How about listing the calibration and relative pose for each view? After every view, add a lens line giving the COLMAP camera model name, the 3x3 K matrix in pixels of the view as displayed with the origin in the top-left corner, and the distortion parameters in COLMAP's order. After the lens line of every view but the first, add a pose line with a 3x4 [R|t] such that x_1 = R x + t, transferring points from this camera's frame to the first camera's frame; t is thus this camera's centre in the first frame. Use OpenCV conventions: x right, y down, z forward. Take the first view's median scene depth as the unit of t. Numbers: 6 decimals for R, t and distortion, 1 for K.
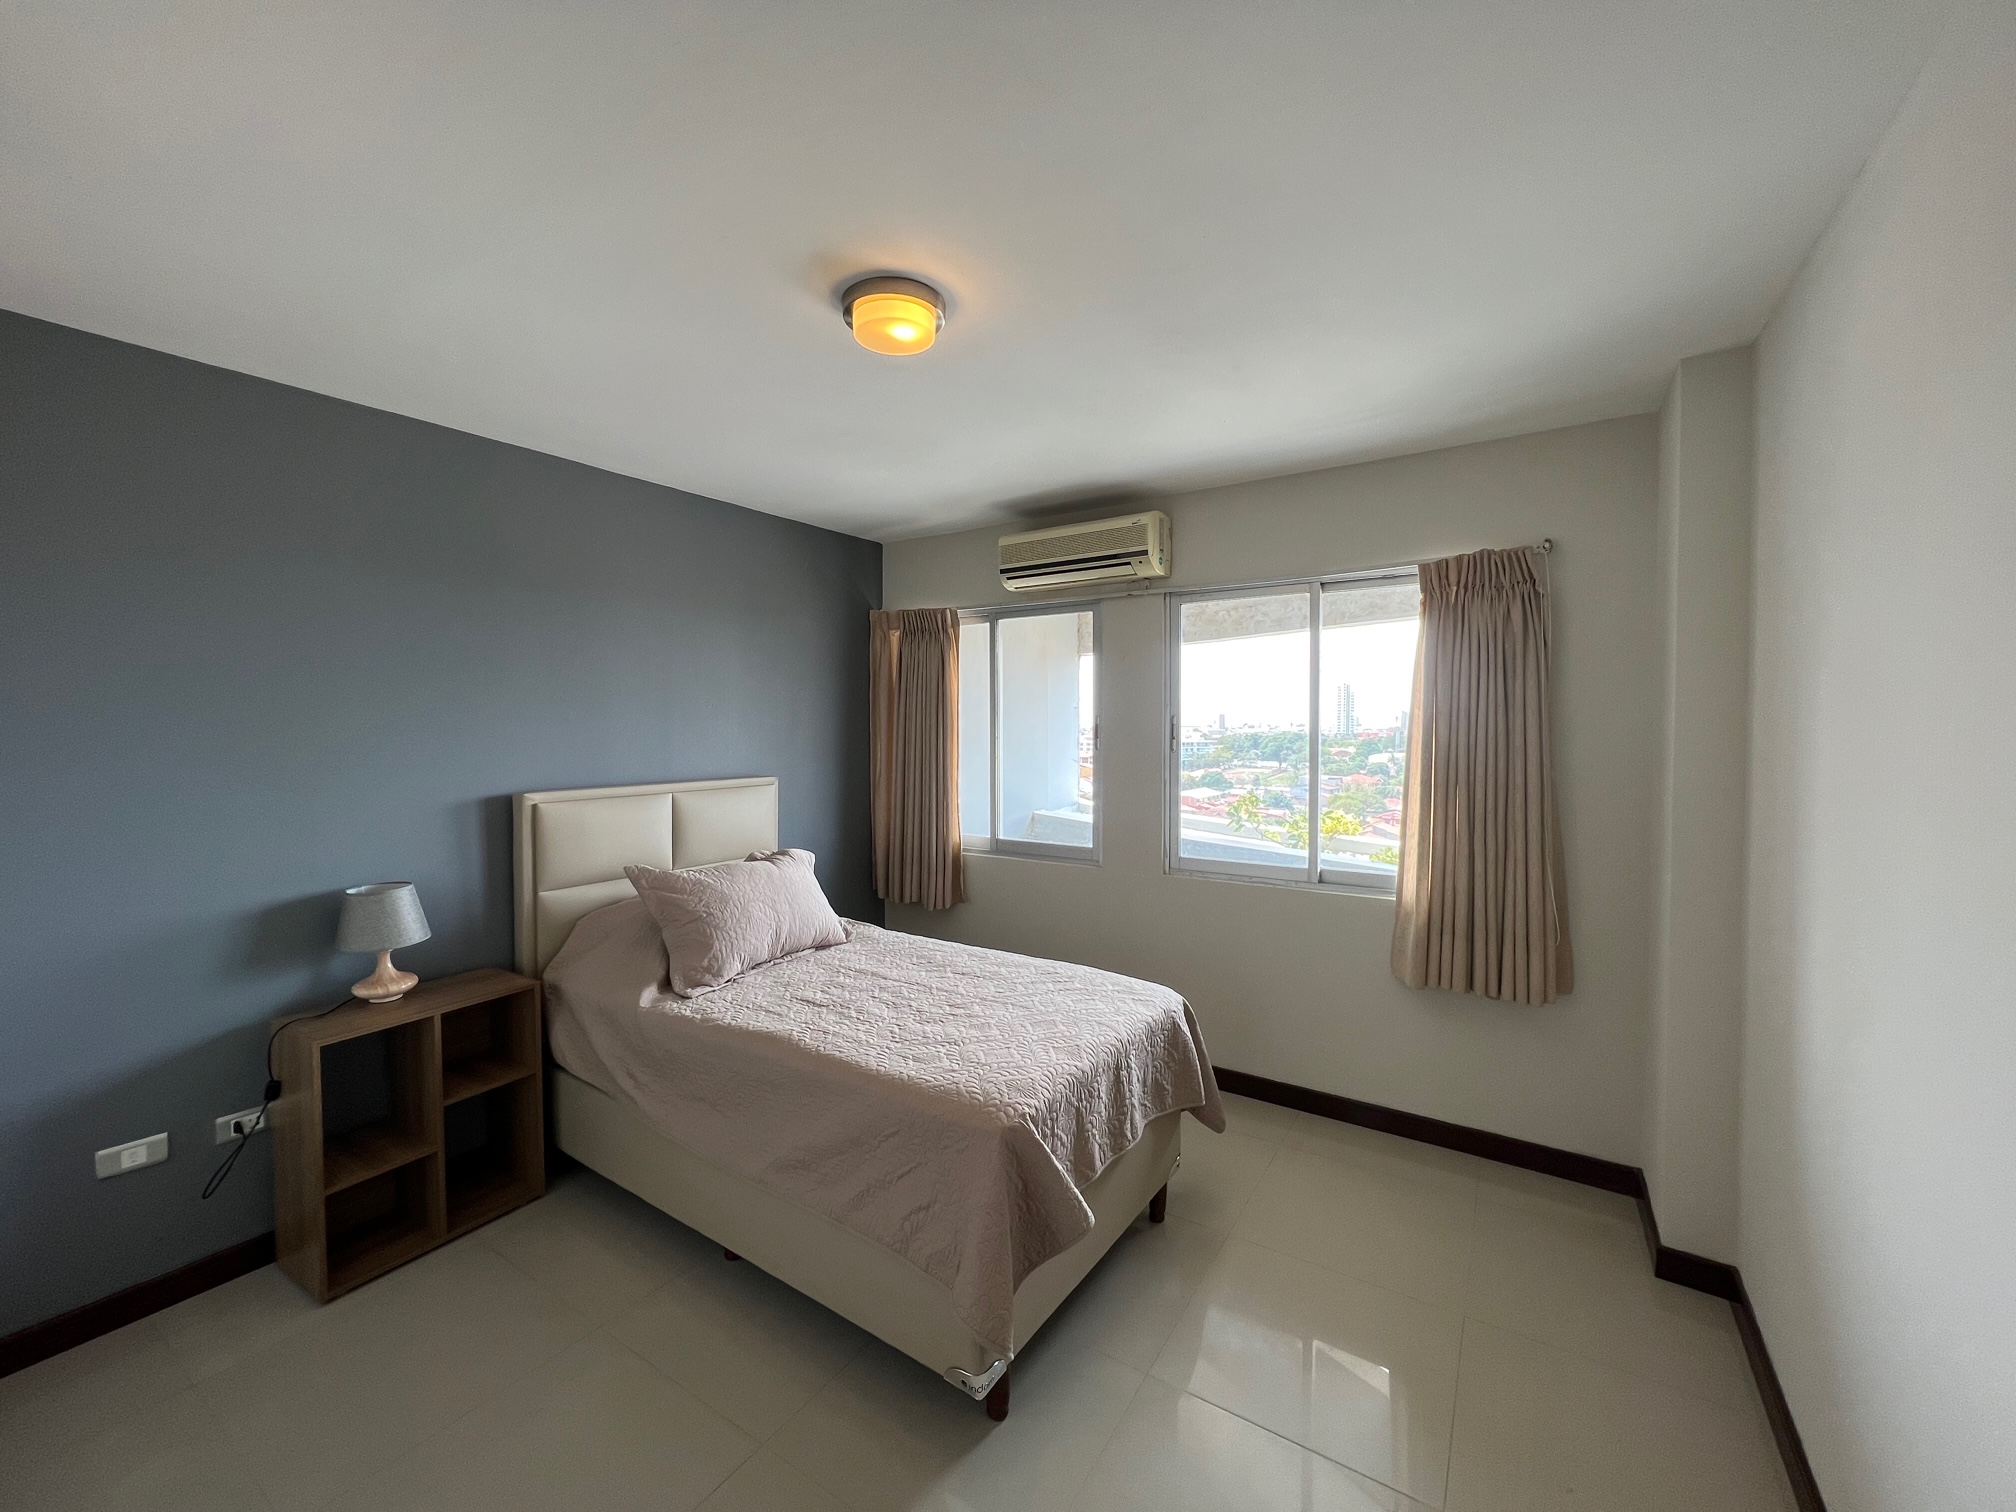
lens RADIAL K [[810.1, 0, 1008.0], [0, 810.1, 756.0], [0, 0, 1]] dist [-0.001538, -0.000465]
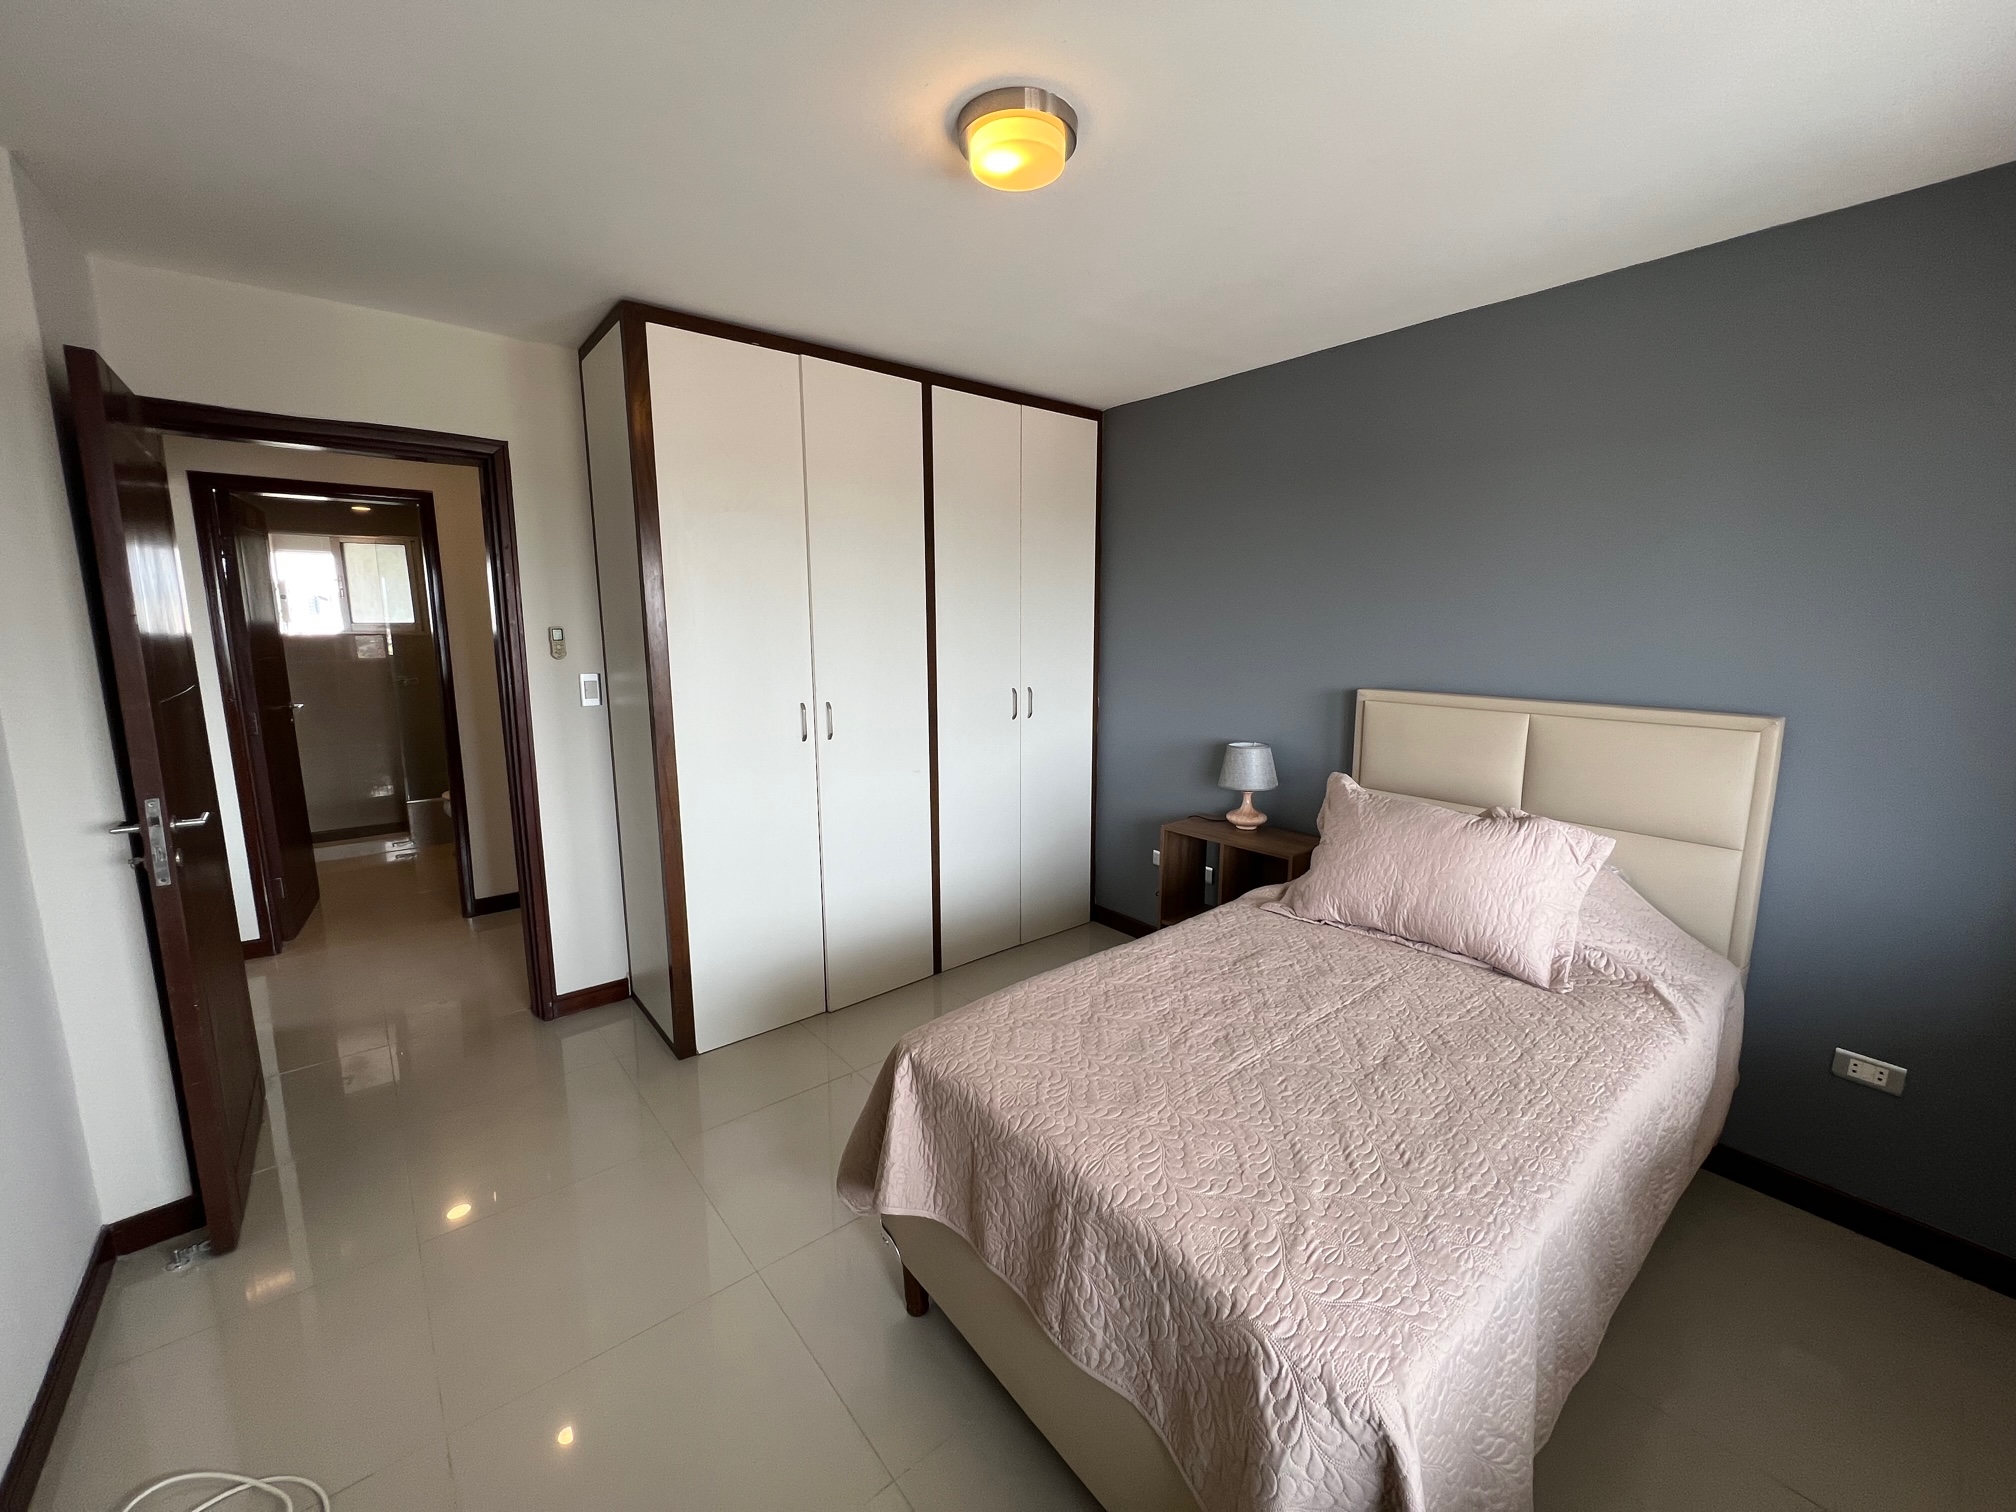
lens RADIAL K [[810.1, 0, 1008.0], [0, 810.1, 756.0], [0, 0, 1]] dist [-0.001538, -0.000465]
pose [[-0.306248, 0.167718, -0.937061, 0.580145], [-0.028926, 0.982263, 0.185262, -0.051979], [0.951512, 0.083841, -0.295964, 0.978464]]
